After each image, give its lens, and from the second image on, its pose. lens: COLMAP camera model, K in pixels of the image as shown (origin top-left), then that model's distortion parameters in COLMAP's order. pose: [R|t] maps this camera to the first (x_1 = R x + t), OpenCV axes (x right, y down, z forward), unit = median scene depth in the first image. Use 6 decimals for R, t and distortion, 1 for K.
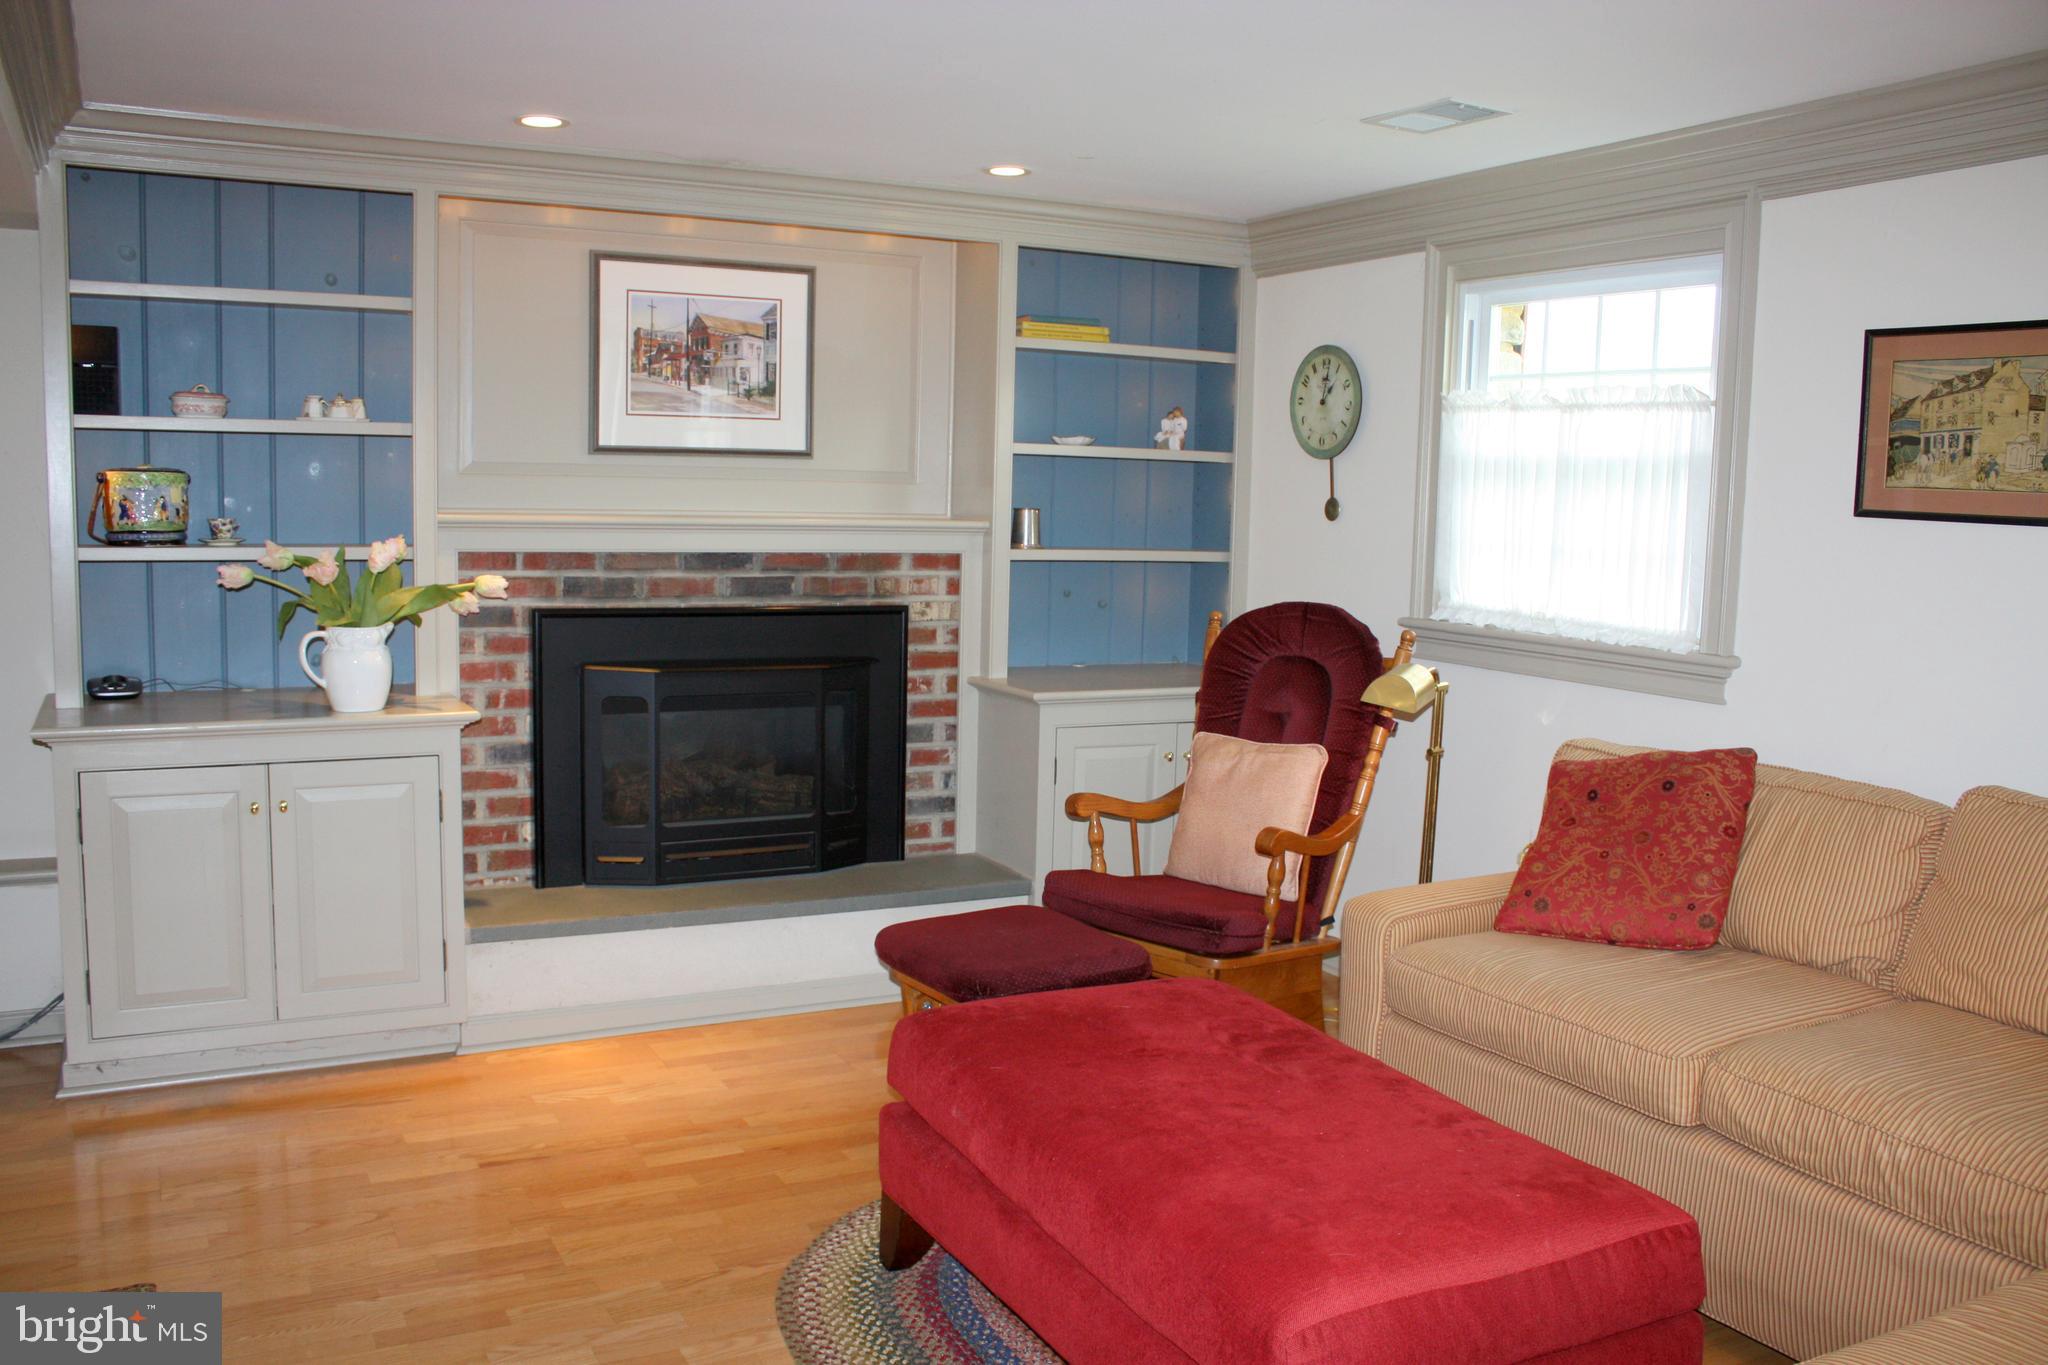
lens RADIAL K [[1689.1, 0, 996.5], [0, 1689.1, 693.0], [0, 0, 1]] dist [-0.167261, 0.150340]
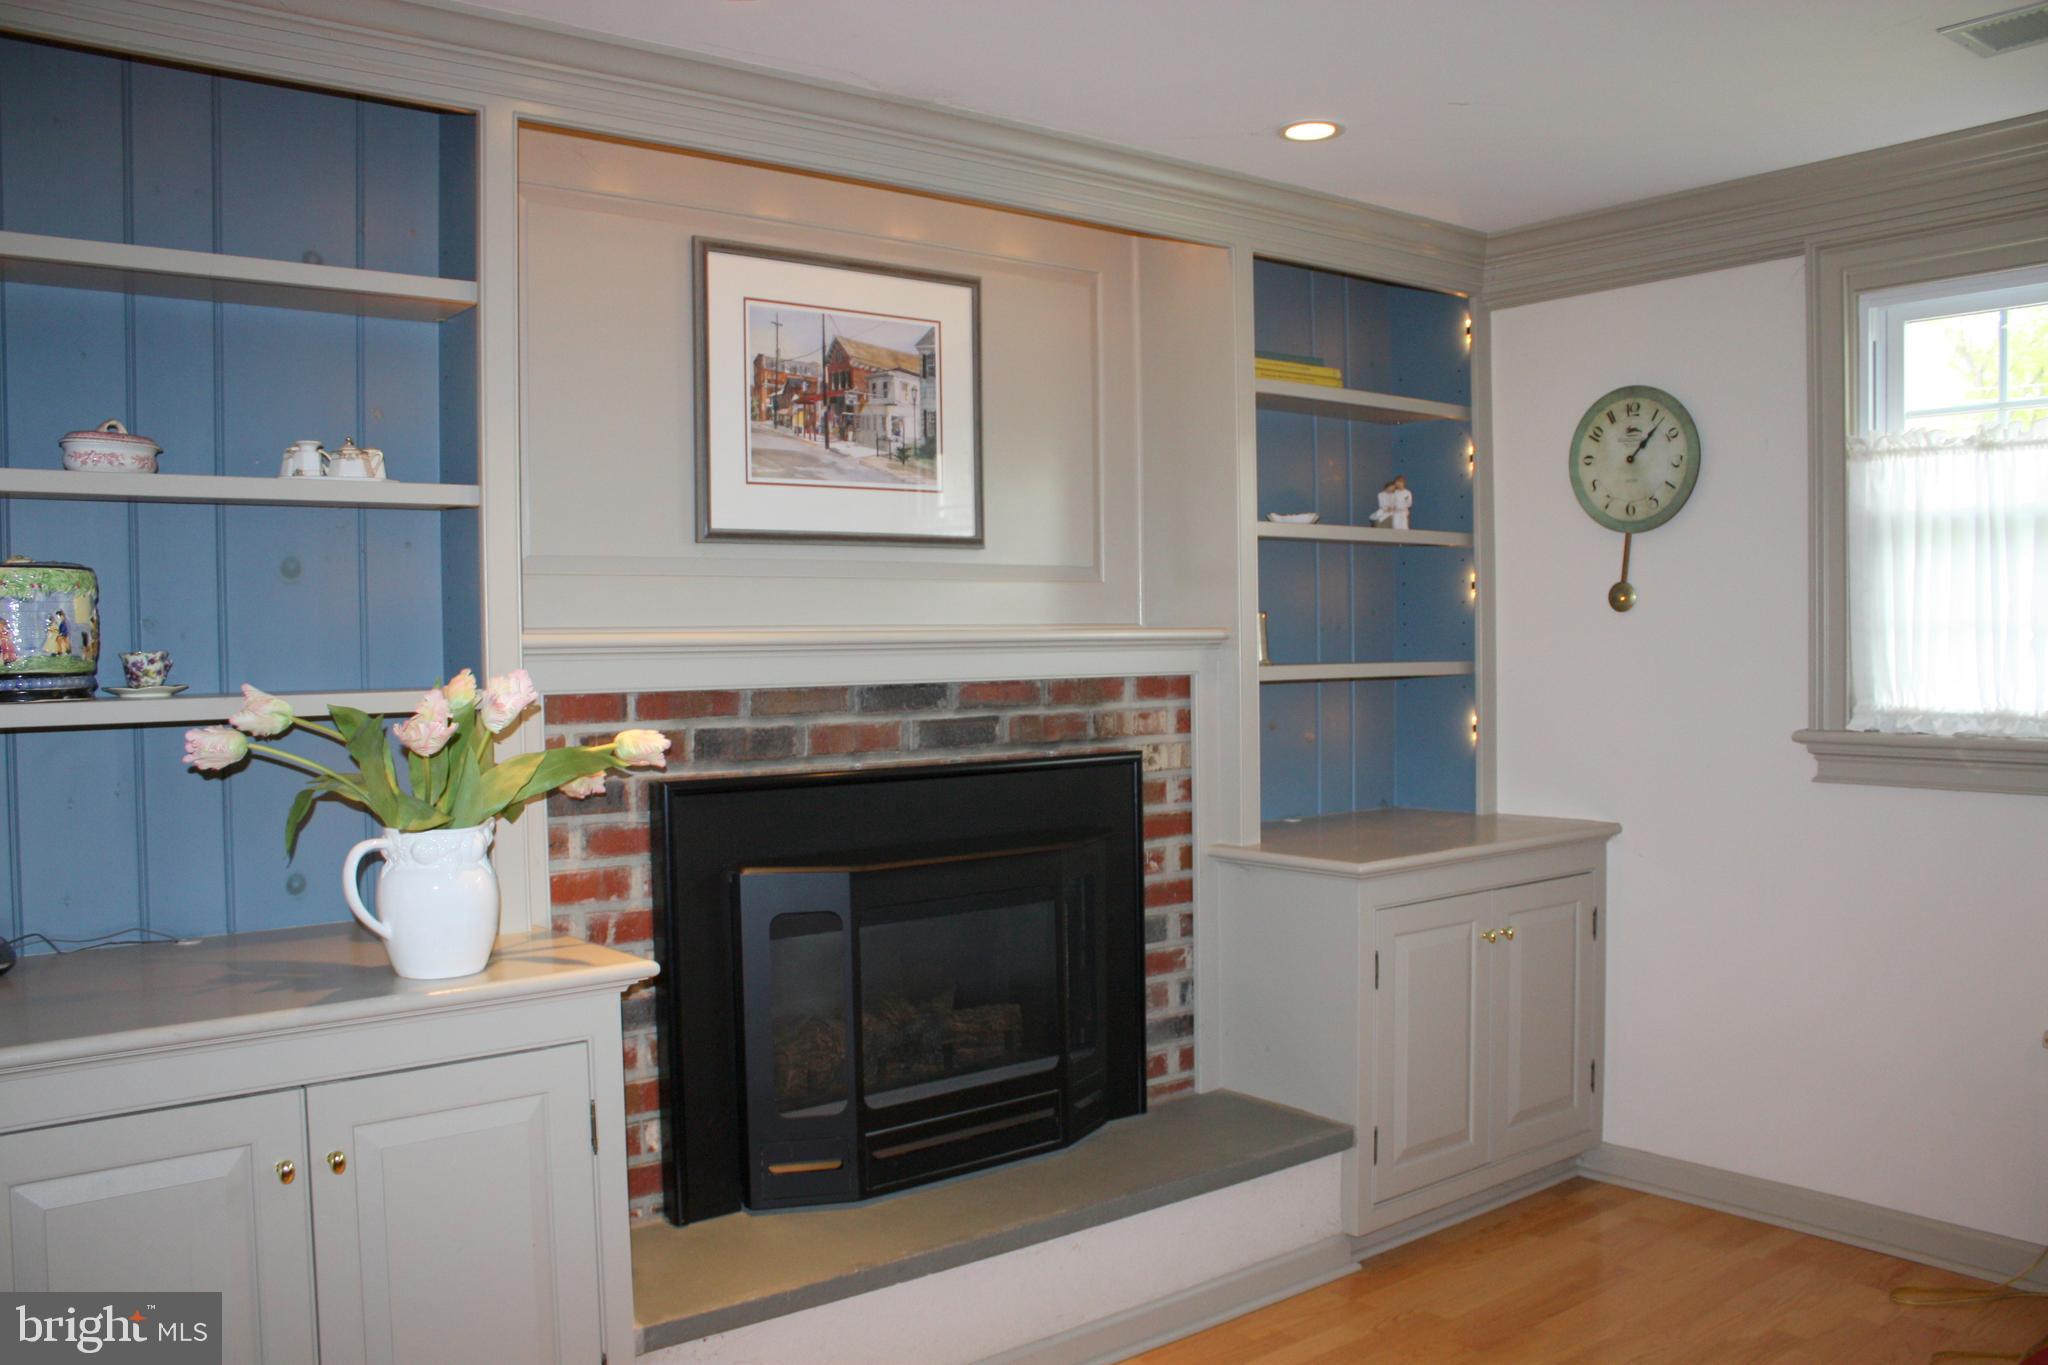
lens RADIAL K [[1689.1, 0, 996.5], [0, 1689.1, 693.0], [0, 0, 1]] dist [-0.167261, 0.150340]
pose [[0.980665, -0.043021, 0.190907, -0.251062], [0.058775, 0.995247, -0.077642, -0.025275], [-0.186659, 0.087361, 0.978533, 0.328190]]
